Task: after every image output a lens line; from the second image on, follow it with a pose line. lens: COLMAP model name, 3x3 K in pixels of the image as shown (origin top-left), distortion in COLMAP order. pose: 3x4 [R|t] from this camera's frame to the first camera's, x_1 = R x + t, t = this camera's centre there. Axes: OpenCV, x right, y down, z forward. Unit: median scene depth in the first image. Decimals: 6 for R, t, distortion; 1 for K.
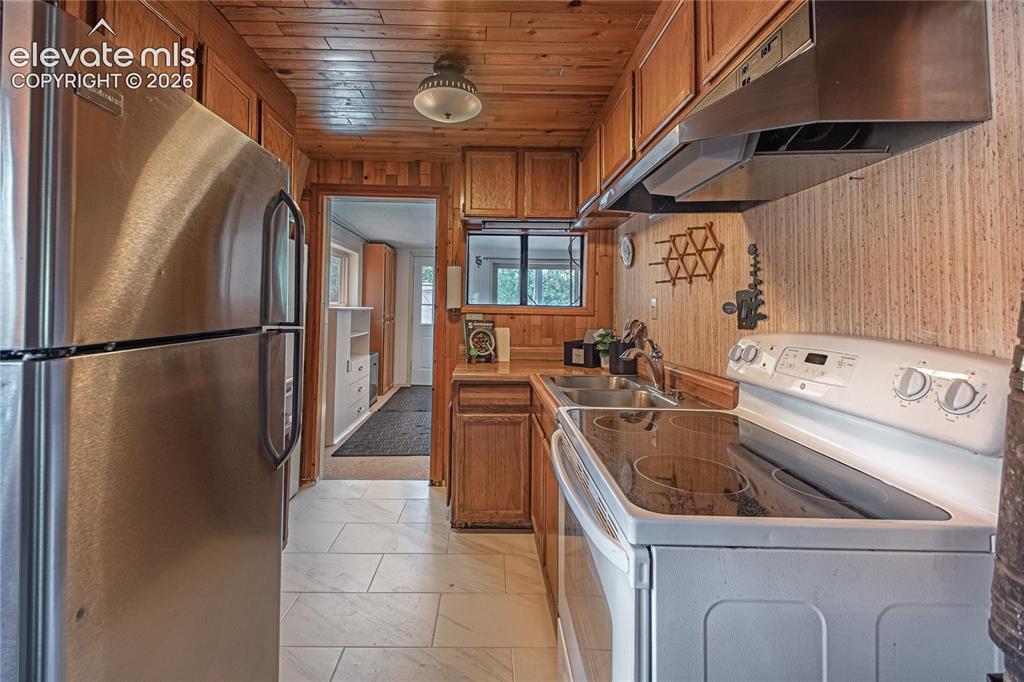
lens RADIAL K [[427.7, 0, 492.0], [0, 427.7, 302.3], [0, 0, 1]] dist [0.024571, -0.000388]
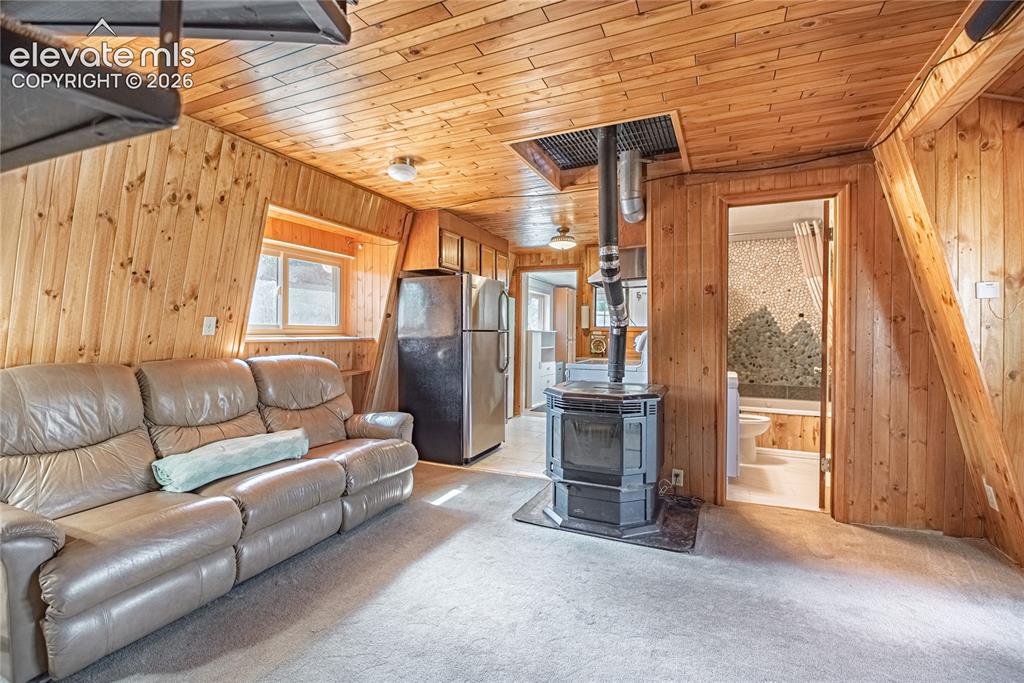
lens RADIAL K [[454.3, 0, 512.0], [0, 454.3, 341.5], [0, 0, 1]] dist [0.000540, 0.000013]
pose [[0.905547, 0.002801, -0.424236, 0.461029], [0.007145, 0.999736, 0.021852, 0.026082], [0.424185, -0.022819, 0.905288, -0.934461]]
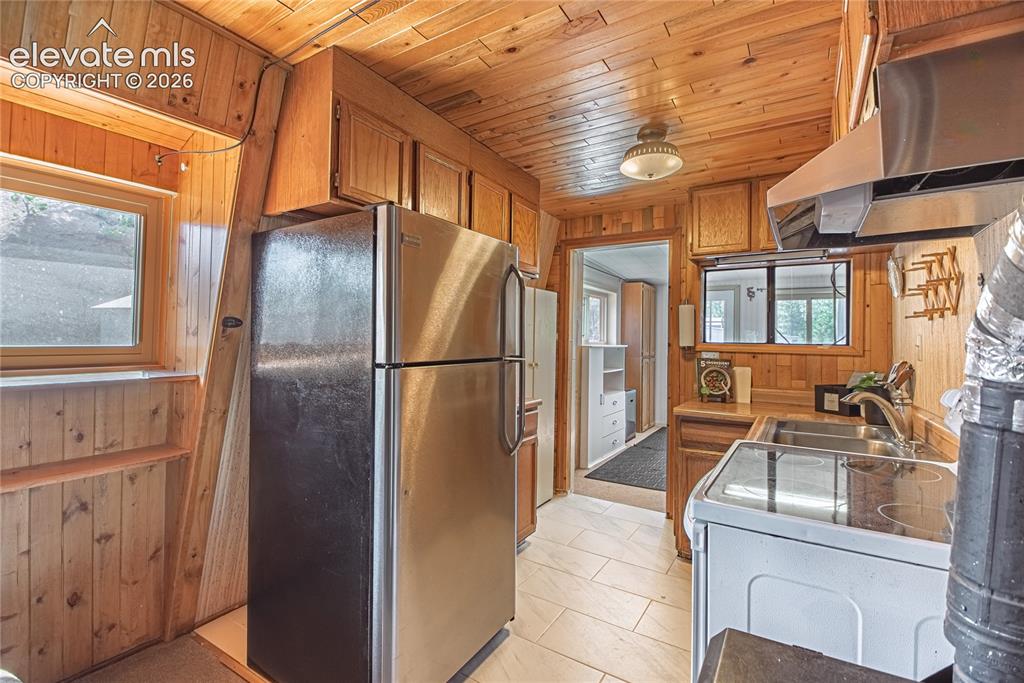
lens RADIAL K [[454.3, 0, 512.0], [0, 454.3, 341.5], [0, 0, 1]] dist [0.000540, 0.000013]
pose [[0.837991, 0.000106, -0.545684, 0.150227], [0.002295, 0.999990, 0.003718, -0.002322], [0.545680, -0.004368, 0.837983, -0.123709]]
